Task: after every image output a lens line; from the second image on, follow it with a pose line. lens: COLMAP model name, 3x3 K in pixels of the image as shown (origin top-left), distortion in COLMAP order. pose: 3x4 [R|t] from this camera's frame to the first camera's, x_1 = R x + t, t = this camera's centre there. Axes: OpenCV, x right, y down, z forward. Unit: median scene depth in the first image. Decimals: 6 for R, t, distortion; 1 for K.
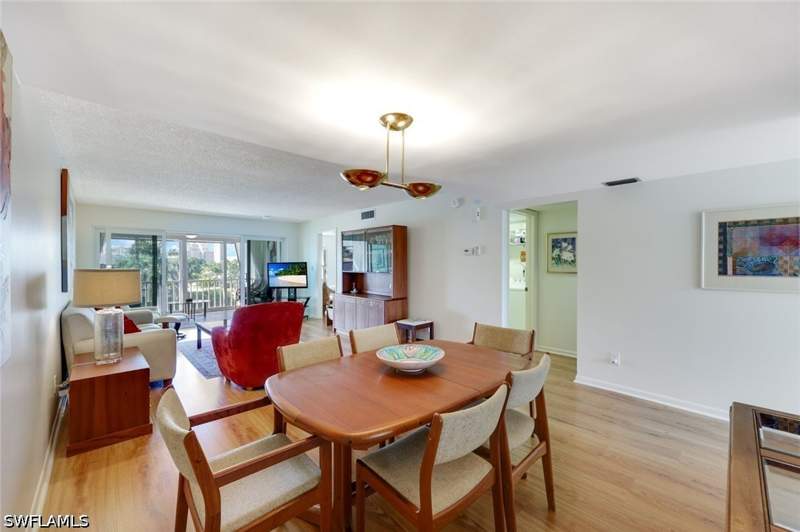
lens RADIAL K [[323.1, 0, 397.2], [0, 323.1, 266.0], [0, 0, 1]] dist [-0.003083, 0.000414]
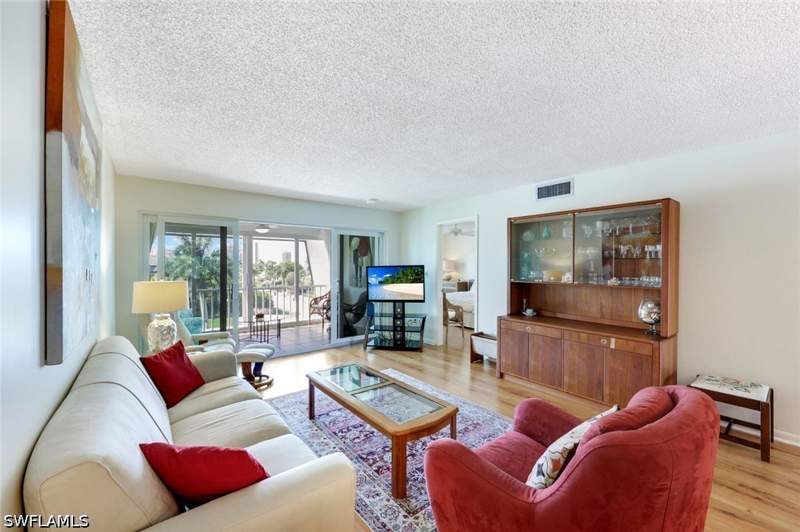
lens RADIAL K [[323.1, 0, 400.2], [0, 323.1, 265.2], [0, 0, 1]] dist [-0.003083, 0.000414]
pose [[0.996783, 0.002651, -0.080104, -0.274644], [-0.003225, 0.999970, -0.007039, -0.007234], [0.080083, 0.007274, 0.996762, 0.294120]]
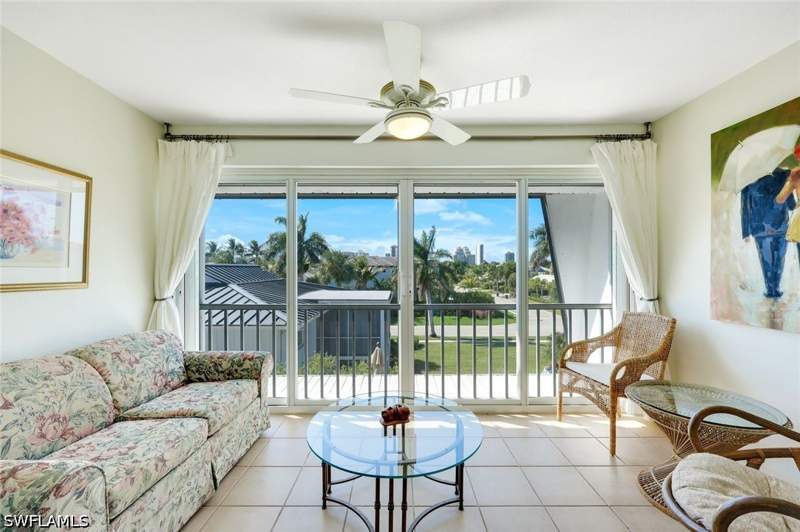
lens RADIAL K [[323.1, 0, 398.7], [0, 323.1, 264.7], [0, 0, 1]] dist [-0.003083, 0.000414]
pose [[0.732101, -0.002896, -0.681190, -0.528315], [-0.003899, 0.999957, -0.008441, 0.006372], [0.681185, 0.008835, 0.732058, 0.905542]]
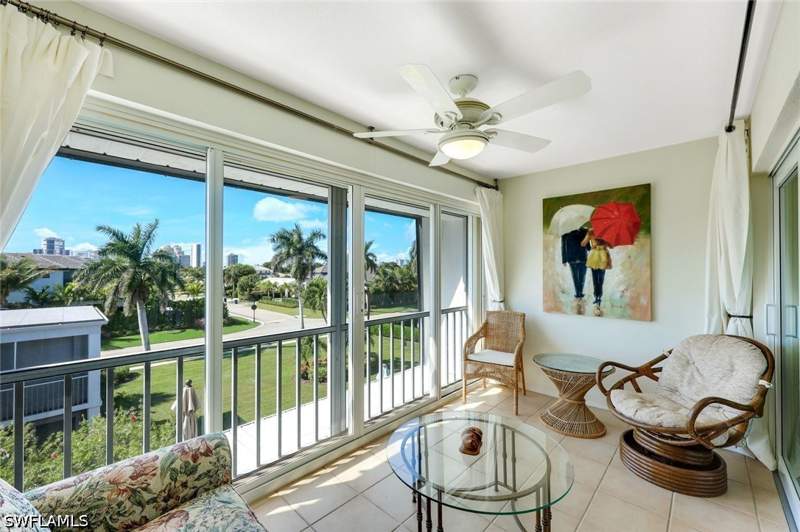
lens RADIAL K [[323.1, 0, 399.9], [0, 323.1, 267.3], [0, 0, 1]] dist [-0.003083, 0.000414]
pose [[0.998143, 0.004207, 0.060776, -0.754969], [-0.003489, 0.999923, -0.011922, -0.007078], [-0.060822, 0.011688, 0.998080, 0.848185]]
